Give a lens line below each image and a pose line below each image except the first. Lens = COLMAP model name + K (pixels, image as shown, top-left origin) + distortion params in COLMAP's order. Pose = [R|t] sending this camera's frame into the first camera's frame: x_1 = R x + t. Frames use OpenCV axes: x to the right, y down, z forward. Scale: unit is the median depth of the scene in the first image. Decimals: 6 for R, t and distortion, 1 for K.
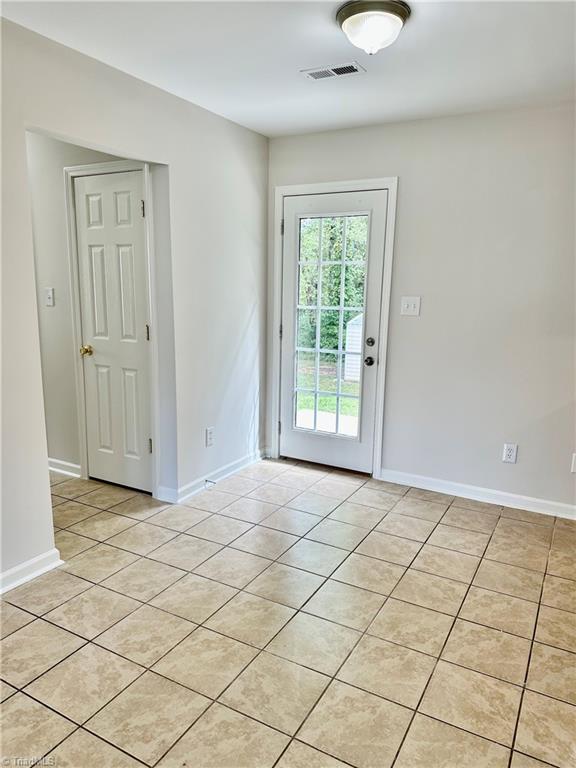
lens RADIAL K [[540.4, 0, 289.4], [0, 540.4, 386.1], [0, 0, 1]] dist [0.080043, -0.096145]
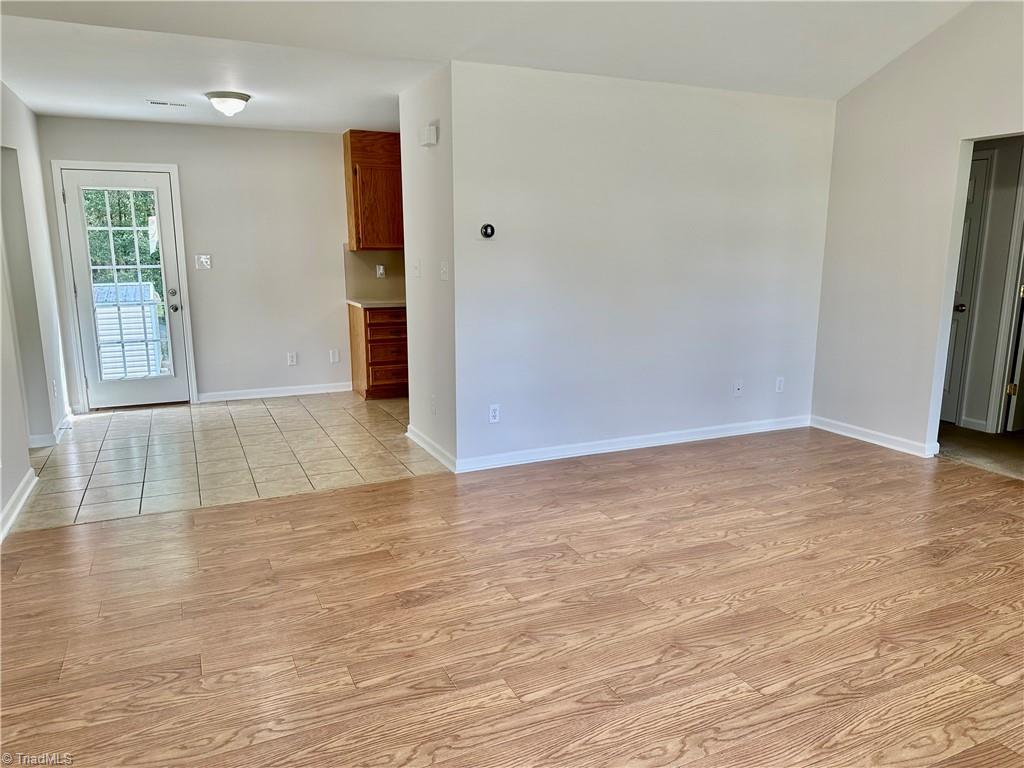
lens RADIAL K [[720.6, 0, 517.9], [0, 720.6, 383.2], [0, 0, 1]] dist [0.080043, -0.096145]
pose [[0.587526, -0.171200, 0.790888, -0.724435], [0.166141, 0.982063, 0.089161, 0.100579], [-0.791966, 0.079015, 0.605430, -0.603442]]
